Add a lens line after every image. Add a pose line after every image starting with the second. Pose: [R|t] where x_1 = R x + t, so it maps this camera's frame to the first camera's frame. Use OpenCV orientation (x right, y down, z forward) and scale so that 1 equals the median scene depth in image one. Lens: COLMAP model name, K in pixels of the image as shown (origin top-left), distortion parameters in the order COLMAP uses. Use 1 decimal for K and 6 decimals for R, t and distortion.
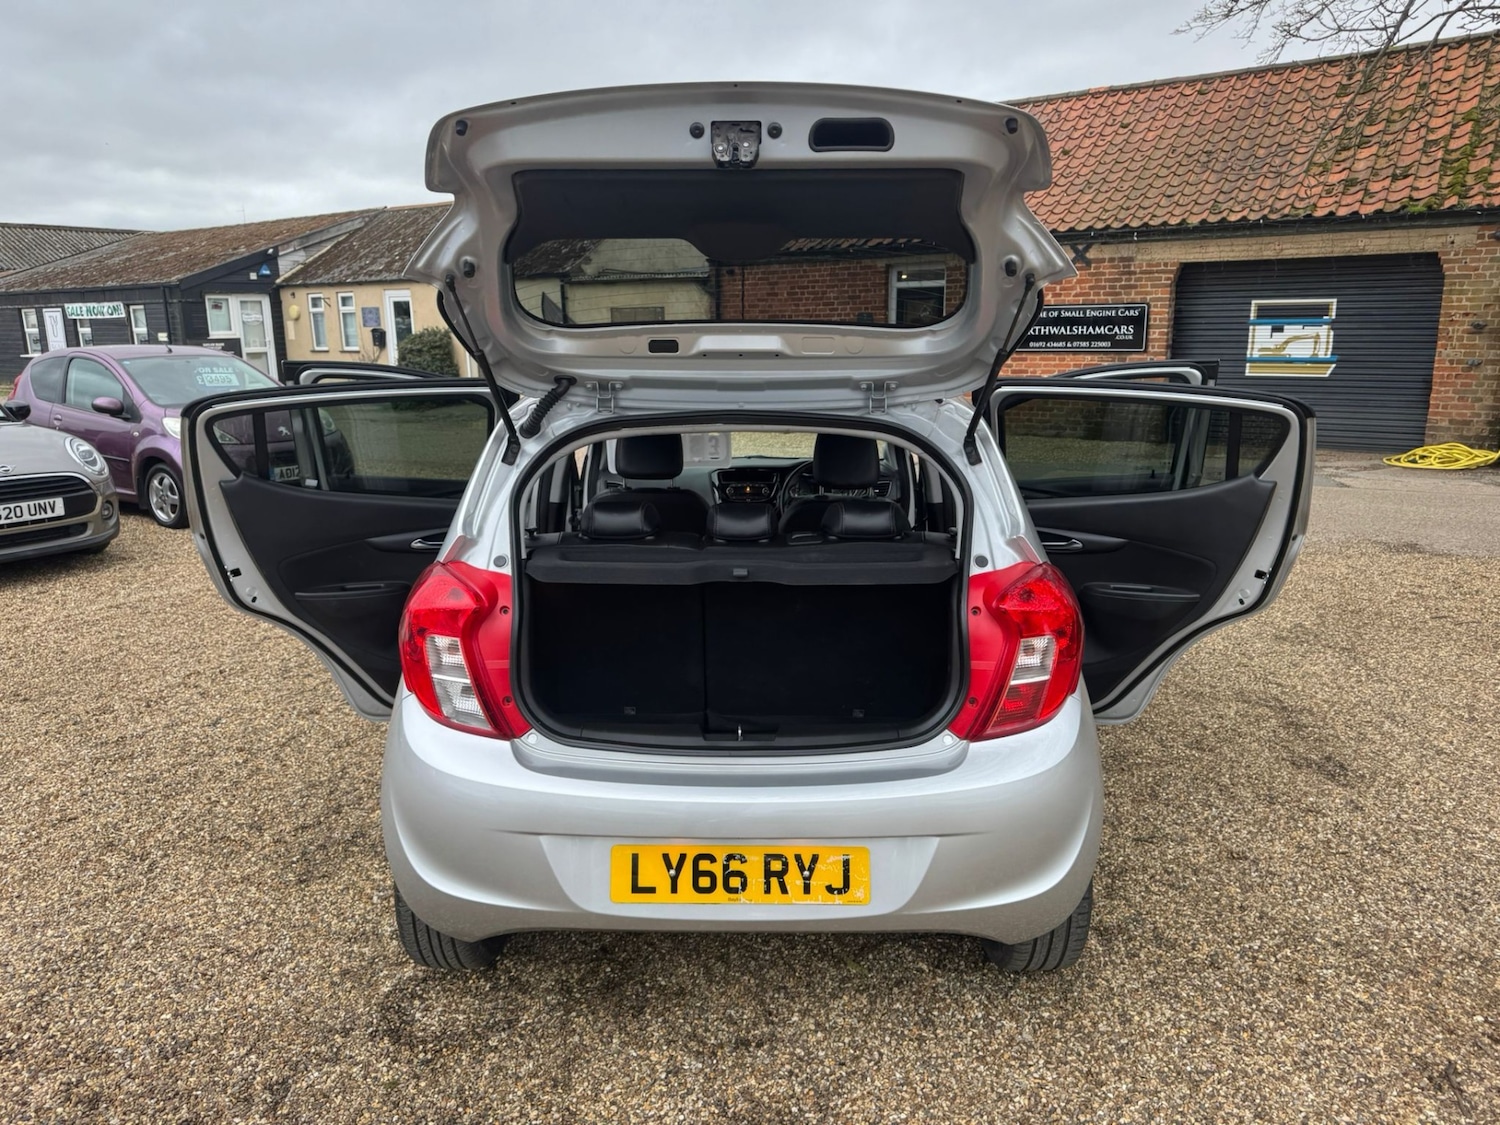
lens RADIAL K [[1079.1, 0, 787.2], [0, 1079.1, 526.5], [0, 0, 1]] dist [0.073141, -0.102321]
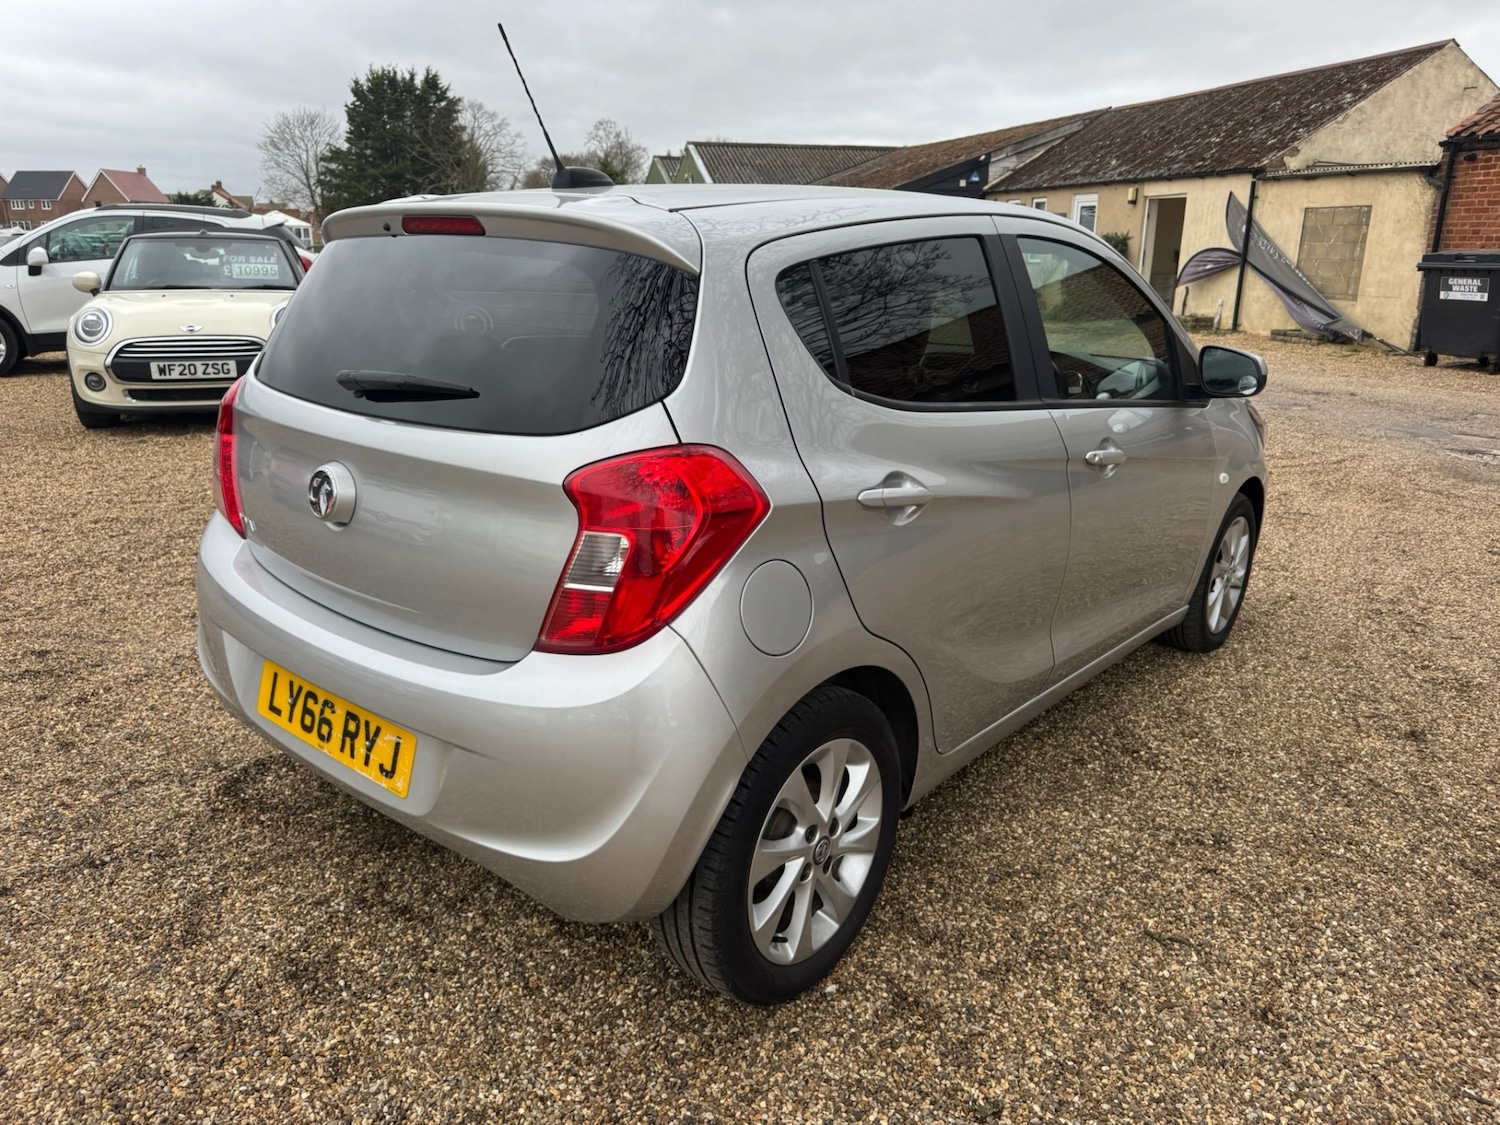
lens RADIAL K [[1111.0, 0, 753.7], [0, 1111.0, 556.7], [0, 0, 1]] dist [0.006354, -0.005461]
pose [[0.753384, 0.188234, -0.630064, 0.097058], [-0.131578, 0.981929, 0.136024, 0.000563], [0.644283, -0.019575, 0.764537, 0.062262]]
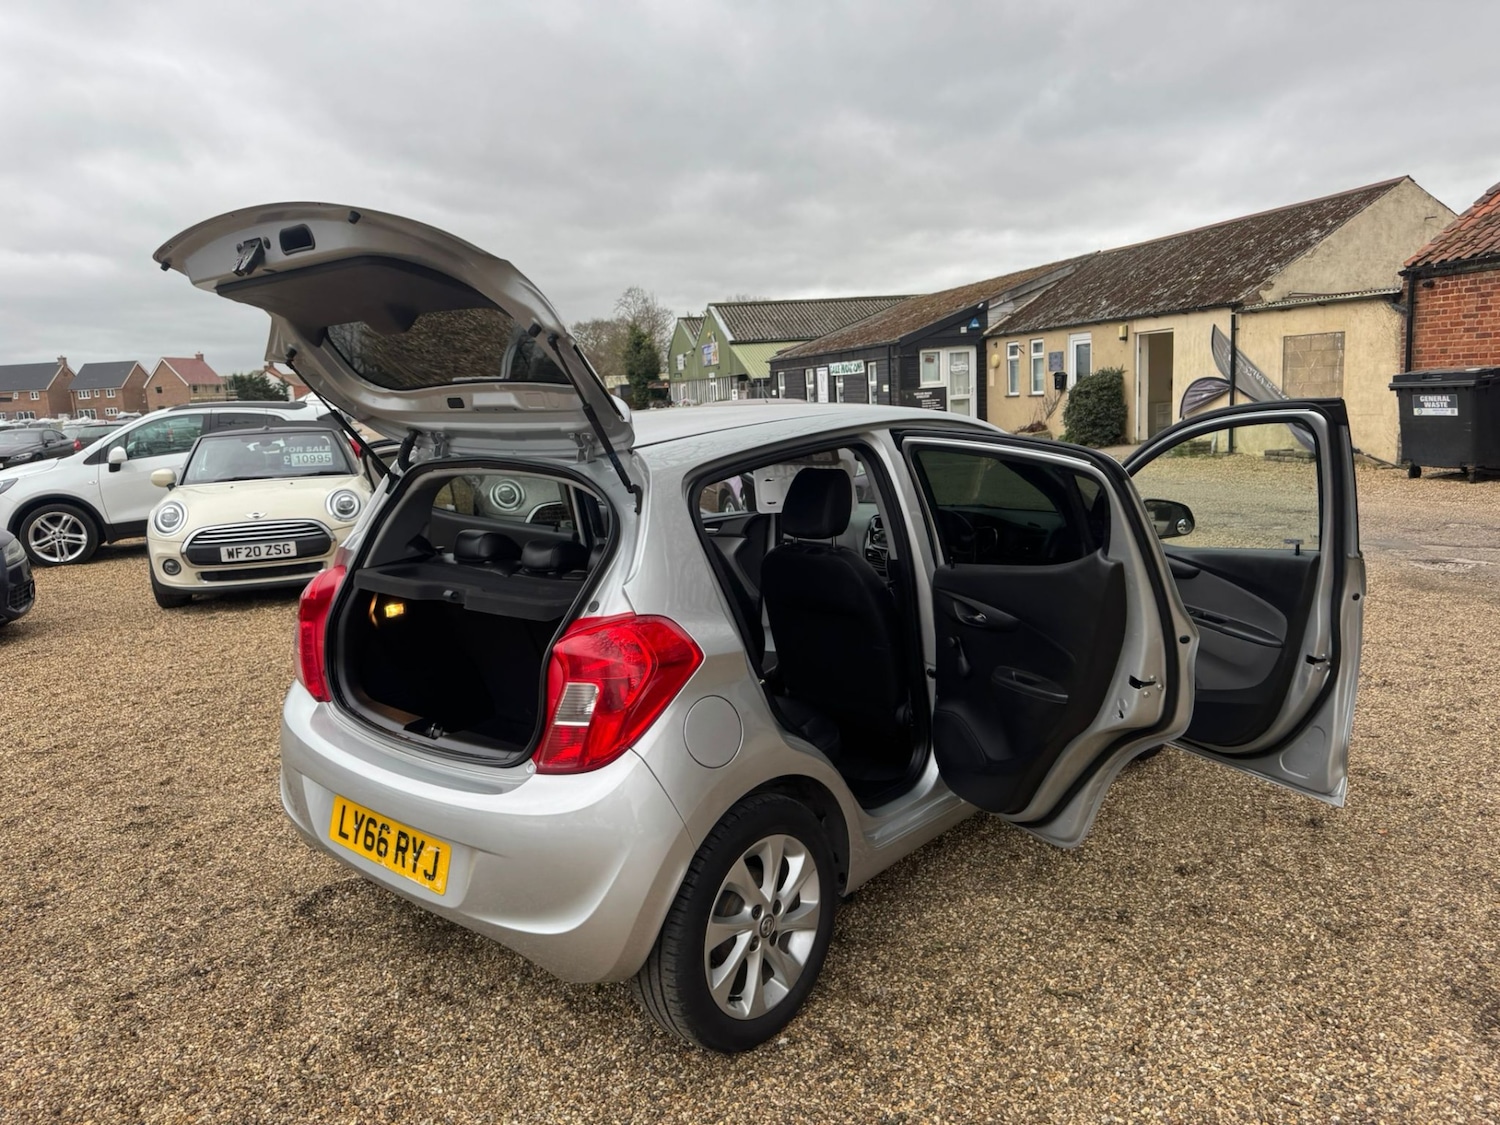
lens RADIAL K [[1111.0, 0, 753.7], [0, 1111.0, 556.7], [0, 0, 1]] dist [0.006354, -0.005461]
pose [[0.735698, 0.068323, -0.673855, 0.129711], [-0.076285, 0.996927, 0.017793, -0.005891], [0.673000, 0.038314, 0.738649, 0.042715]]
